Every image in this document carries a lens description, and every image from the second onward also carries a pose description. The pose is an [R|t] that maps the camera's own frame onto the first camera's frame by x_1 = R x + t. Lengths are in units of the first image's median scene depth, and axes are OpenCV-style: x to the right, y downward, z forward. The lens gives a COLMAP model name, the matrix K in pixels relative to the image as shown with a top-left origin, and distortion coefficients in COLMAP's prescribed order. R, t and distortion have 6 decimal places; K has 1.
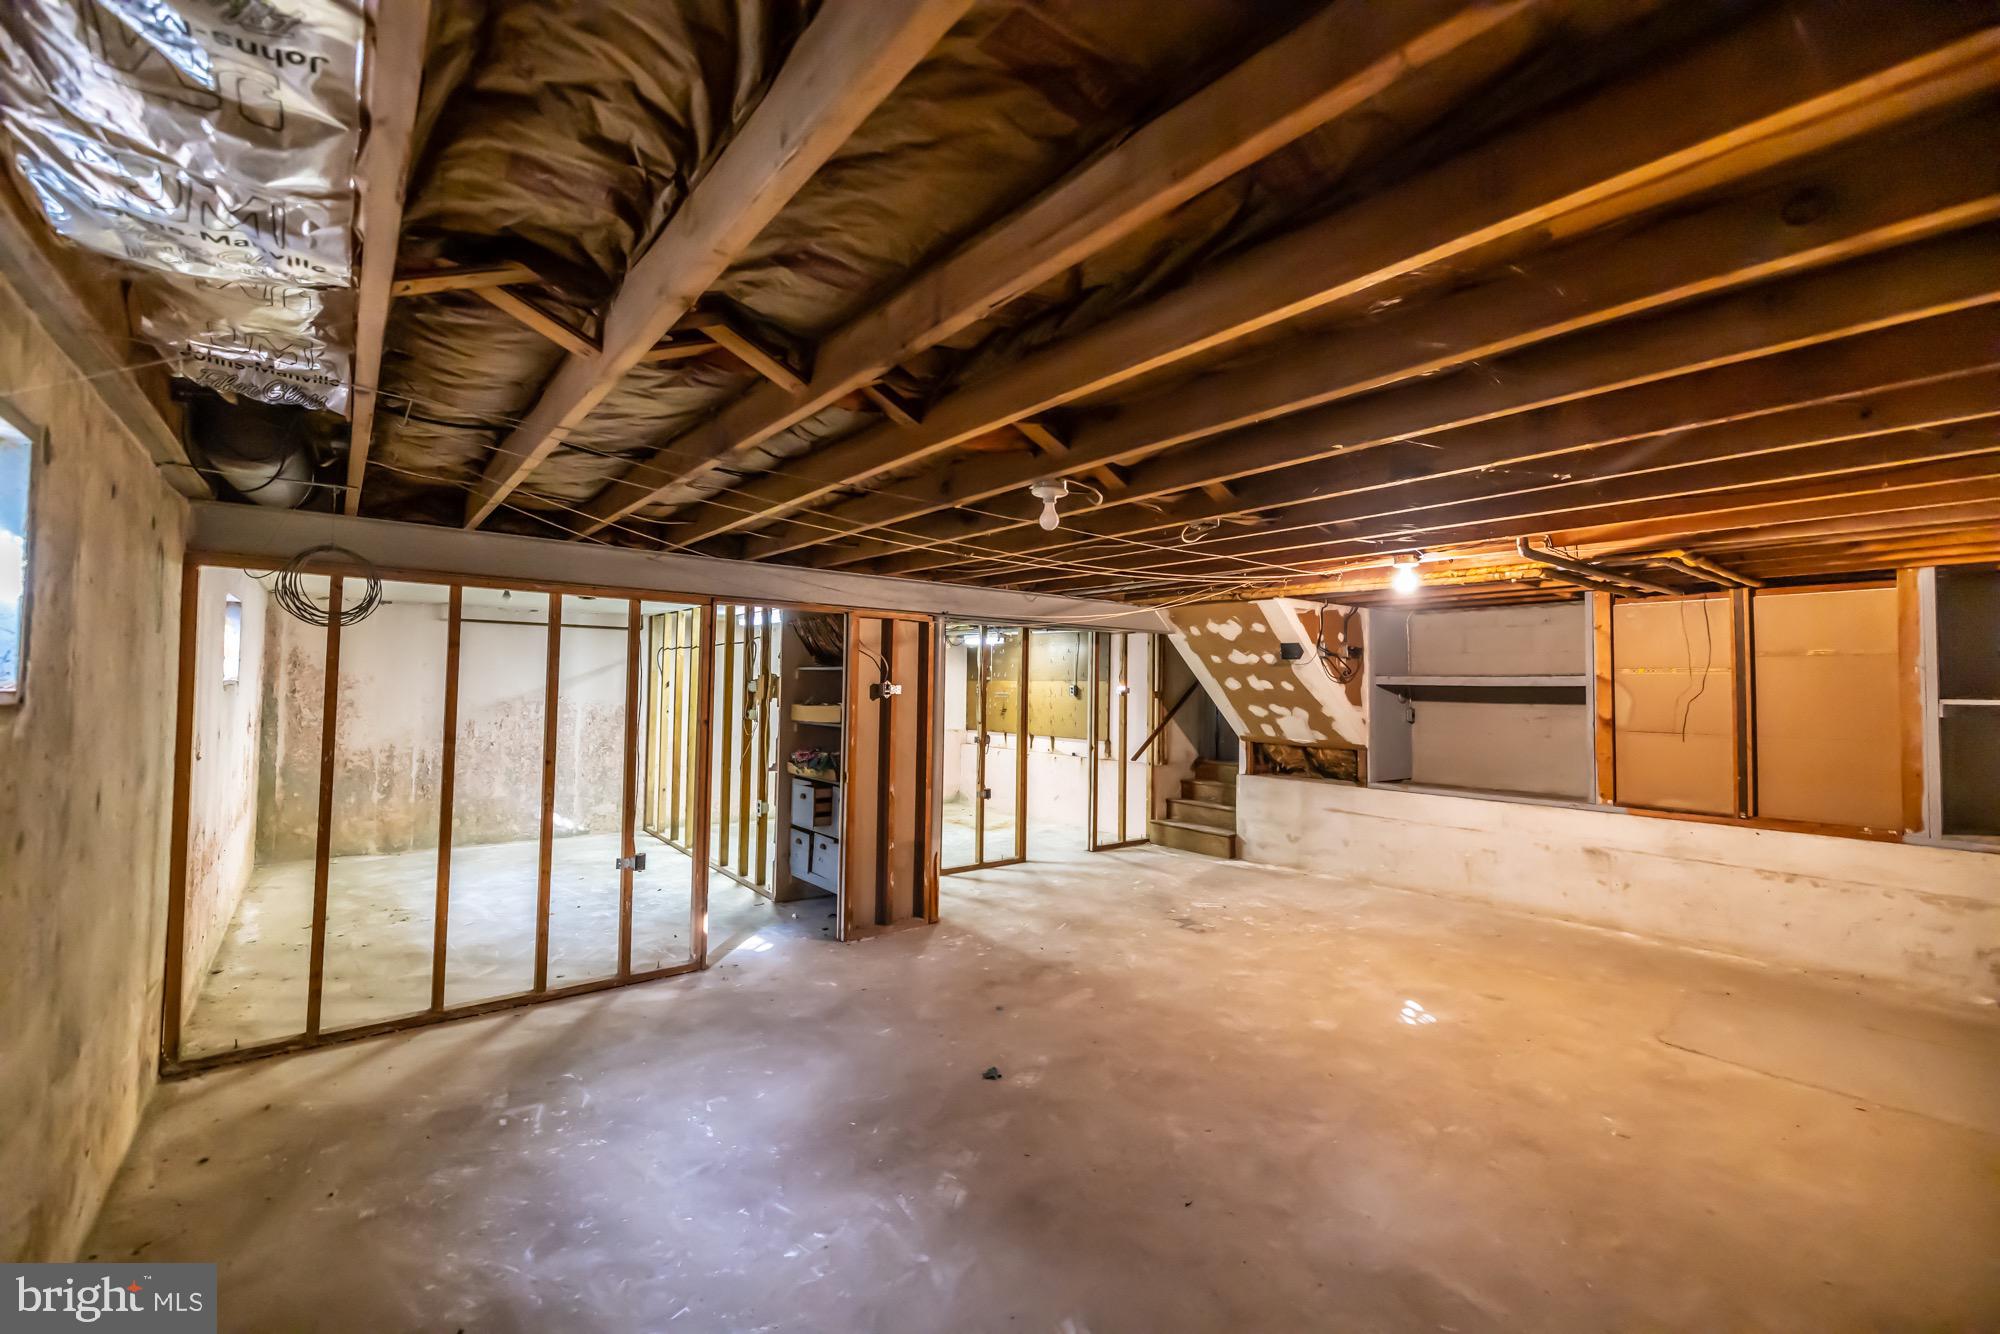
lens RADIAL K [[833.5, 0, 997.9], [0, 833.5, 649.0], [0, 0, 1]] dist [-0.001861, 0.000006]
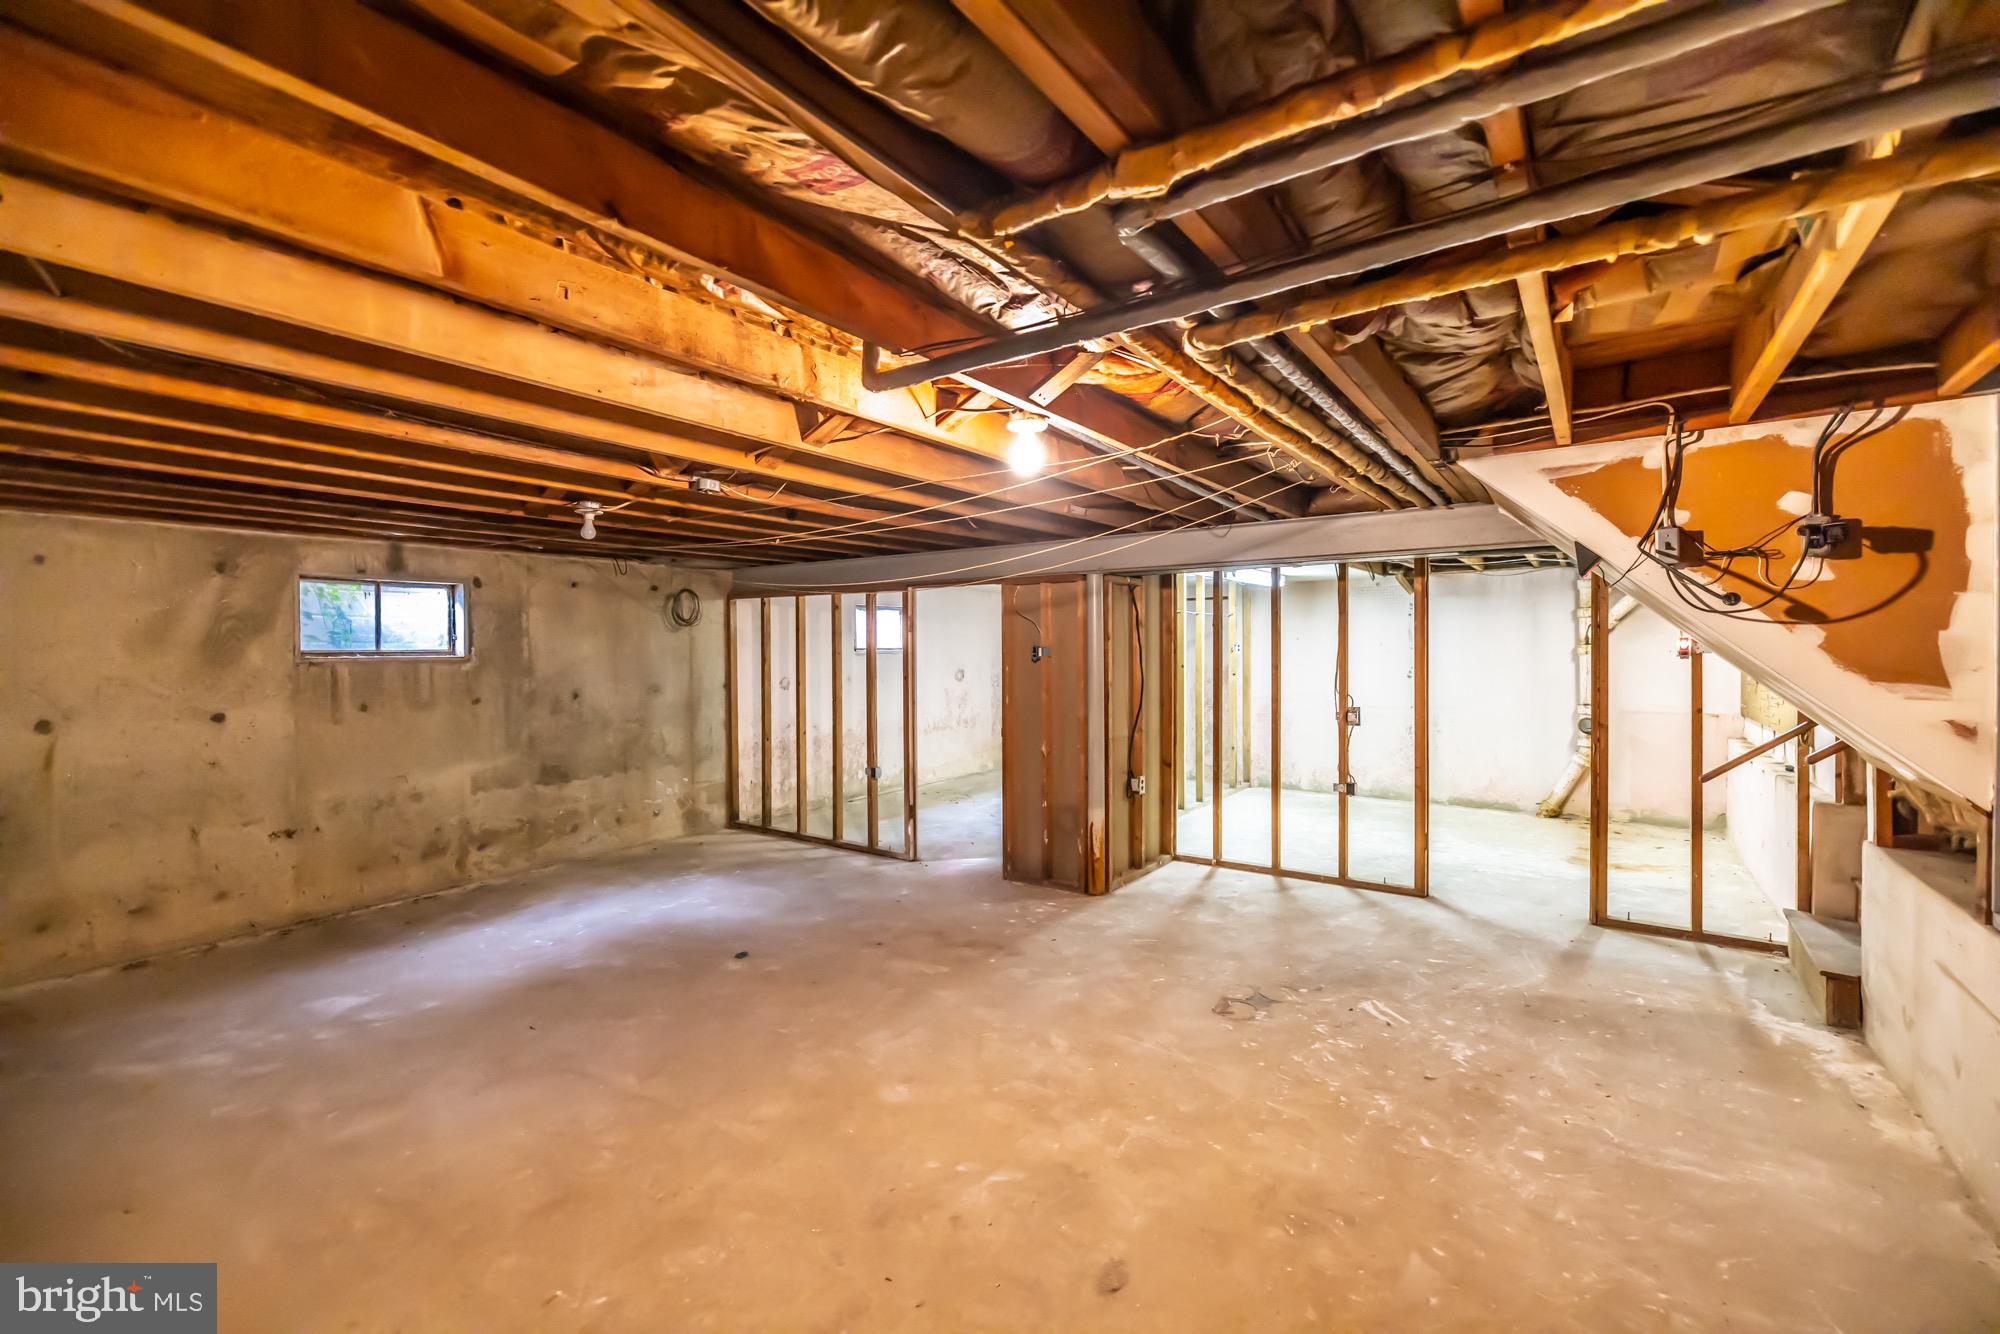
lens RADIAL K [[833.5, 0, 997.9], [0, 833.5, 649.0], [0, 0, 1]] dist [-0.001861, 0.000006]
pose [[0.269492, -0.014857, -0.962888, 1.001521], [0.054913, 0.998491, -0.000037, 0.047488], [0.961436, -0.052865, 0.269902, 0.791407]]
